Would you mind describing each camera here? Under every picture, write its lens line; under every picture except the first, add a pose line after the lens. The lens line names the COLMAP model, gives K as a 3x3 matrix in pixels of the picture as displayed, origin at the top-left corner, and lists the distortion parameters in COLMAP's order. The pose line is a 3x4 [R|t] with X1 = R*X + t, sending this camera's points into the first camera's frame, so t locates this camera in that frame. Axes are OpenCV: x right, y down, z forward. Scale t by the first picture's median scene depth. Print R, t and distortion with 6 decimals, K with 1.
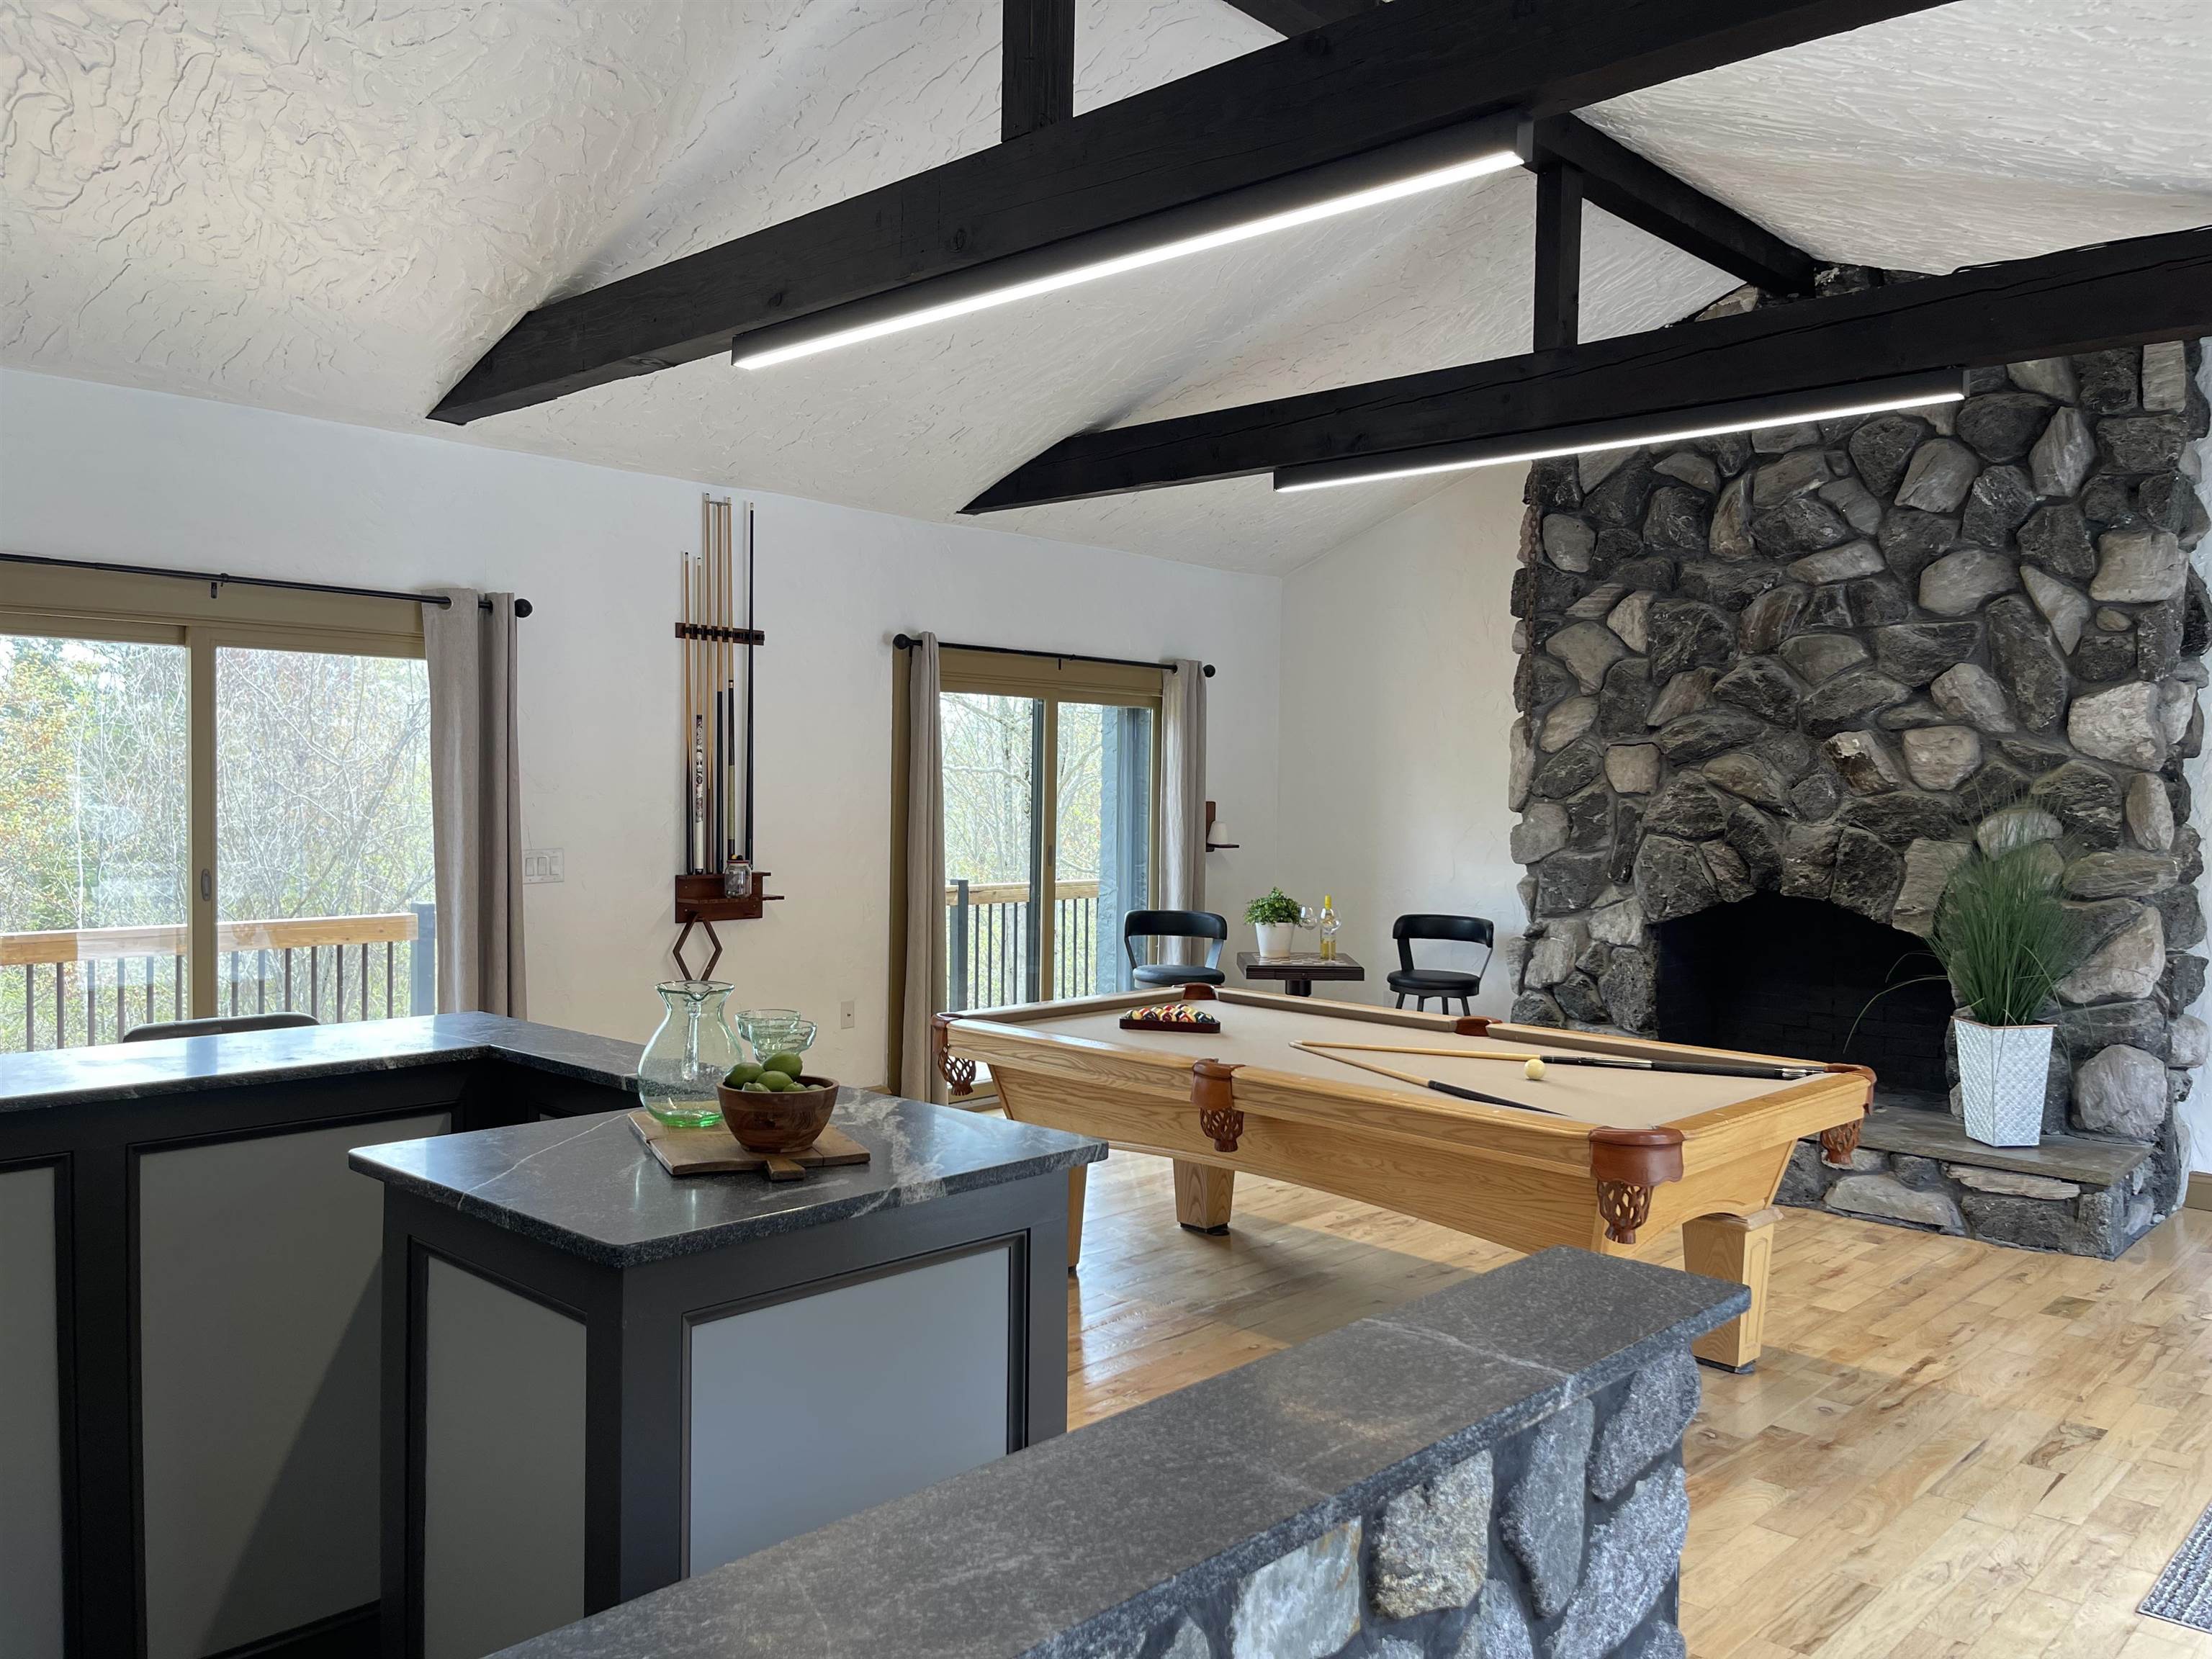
lens RADIAL K [[1682.9, 0, 1103.4], [0, 1682.9, 825.5], [0, 0, 1]] dist [0.057523, -0.073410]
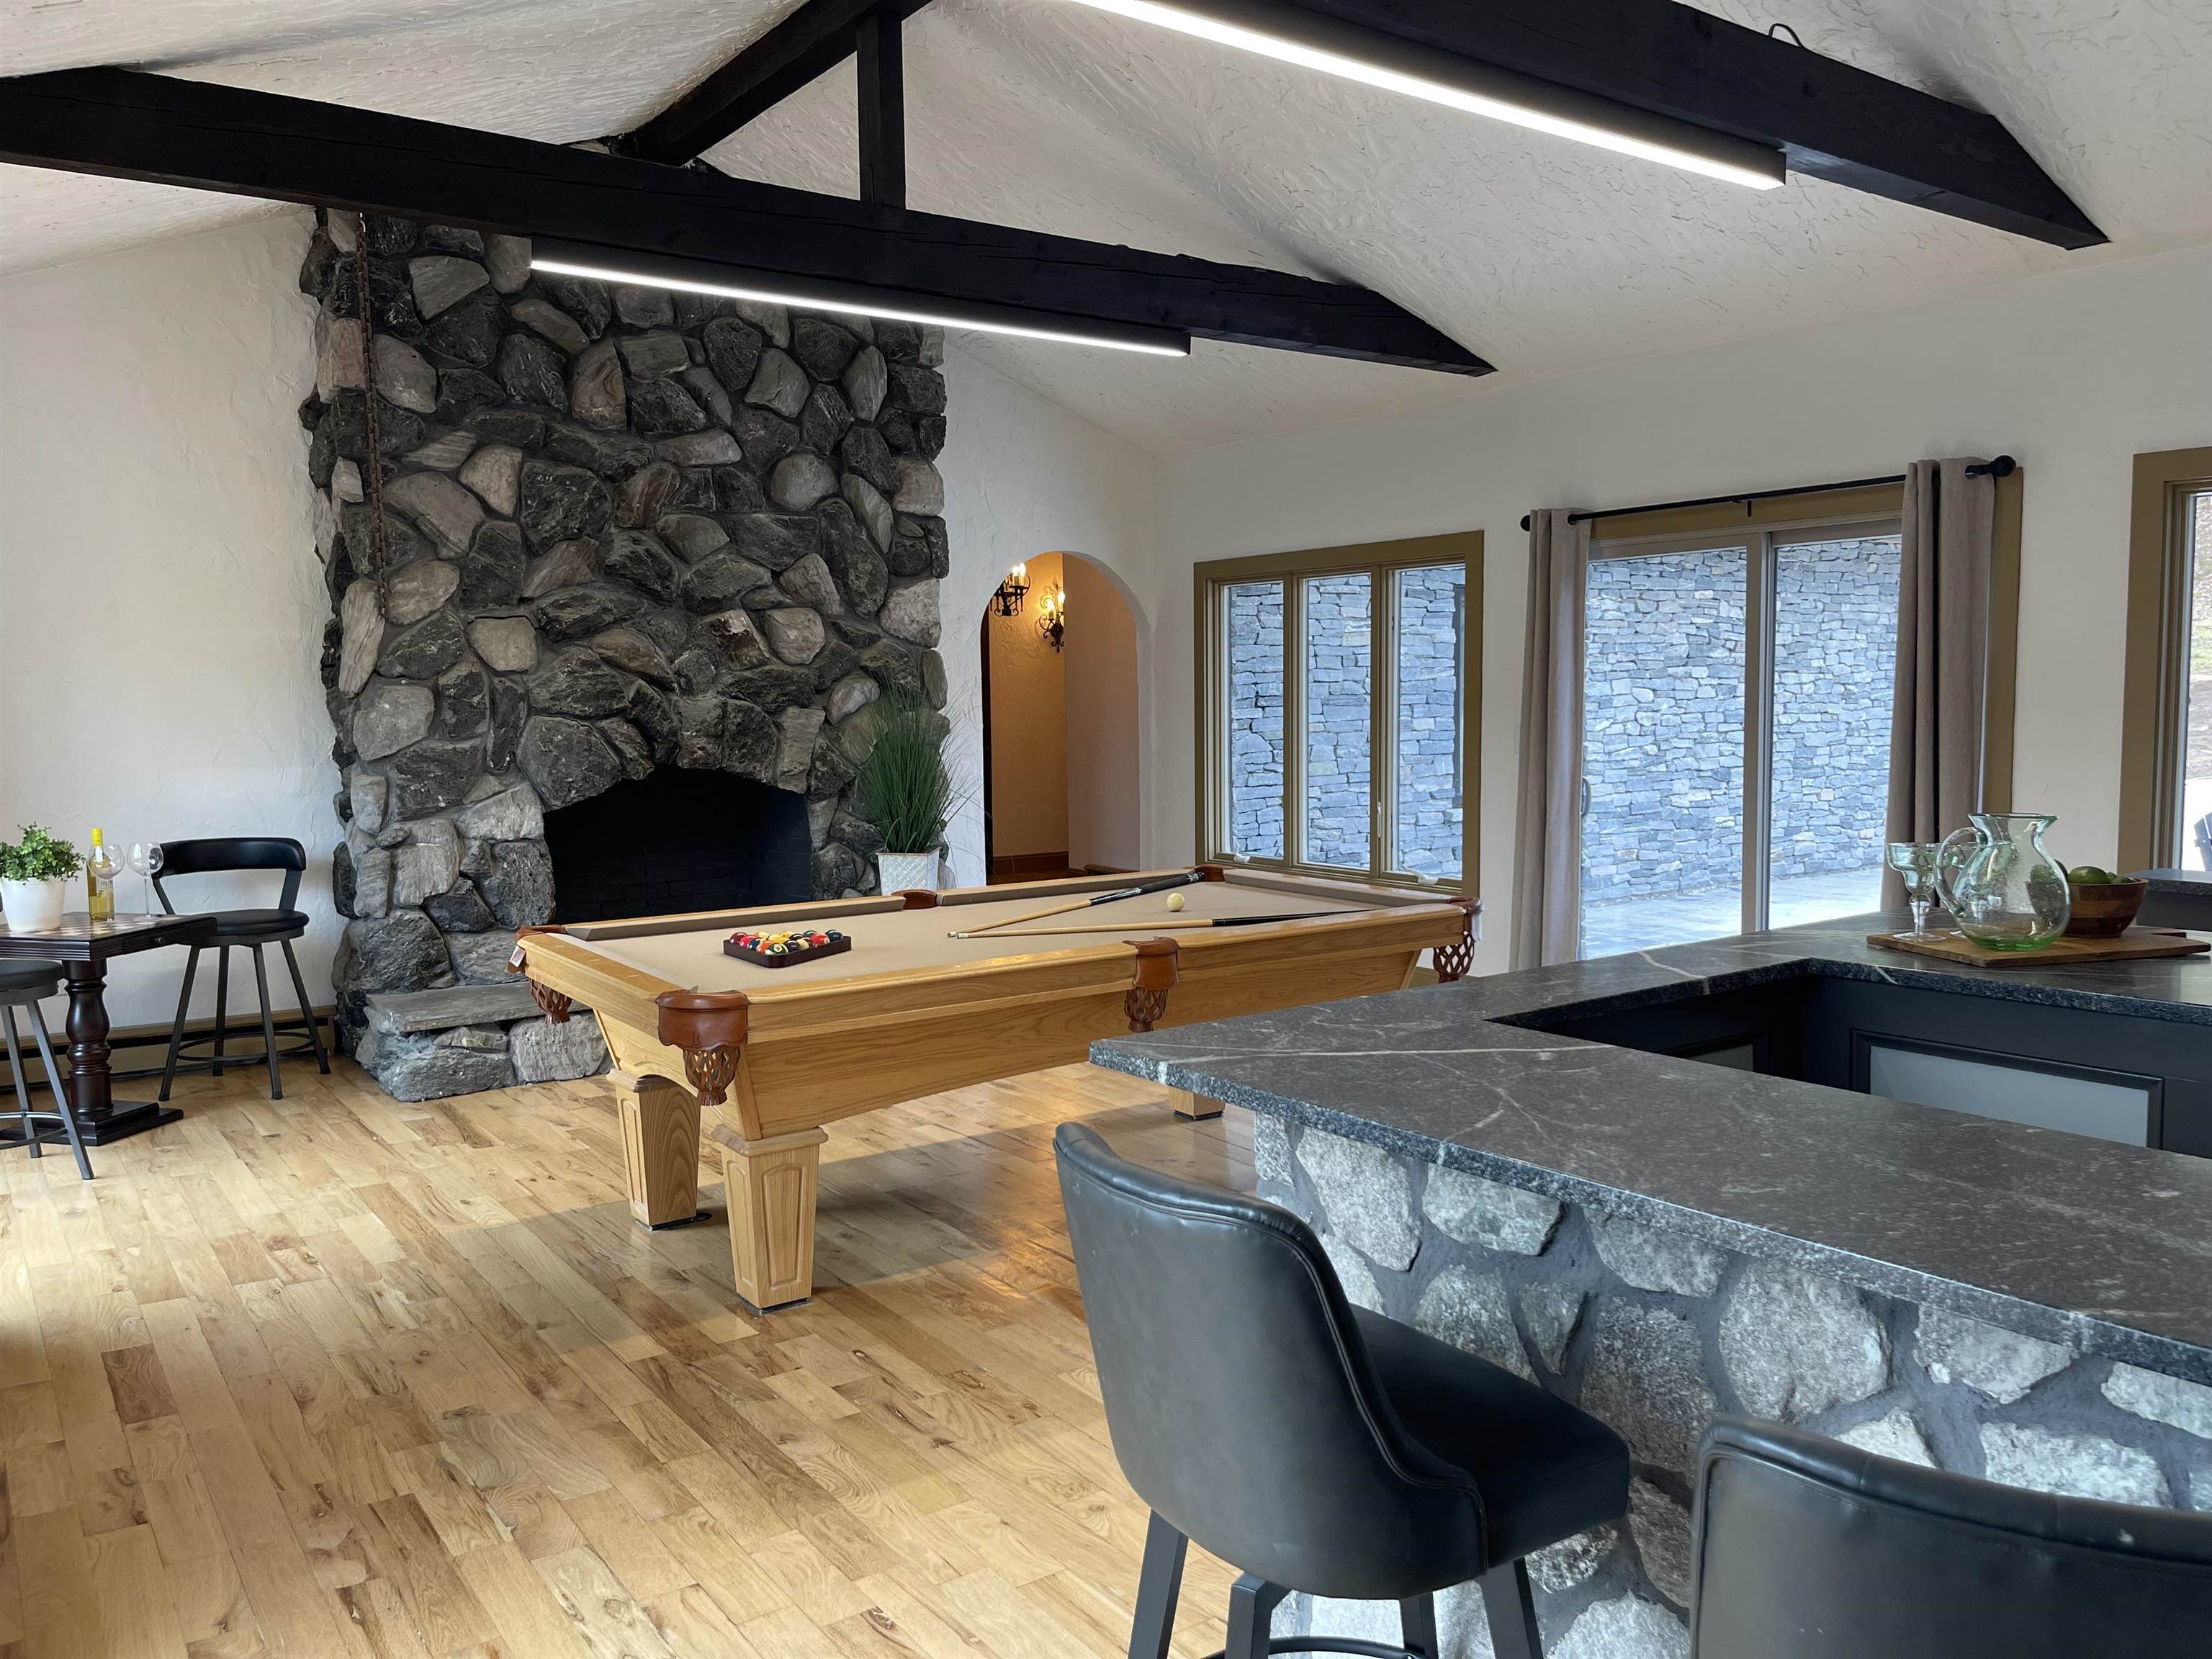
lens RADIAL K [[1682.9, 0, 1106.2], [0, 1682.9, 831.9], [0, 0, 1]] dist [0.057523, -0.073410]
pose [[0.186214, -0.098969, 0.977512, -0.573590], [0.040484, 0.994842, 0.093012, -0.005557], [-0.981675, 0.022253, 0.189260, 0.566921]]
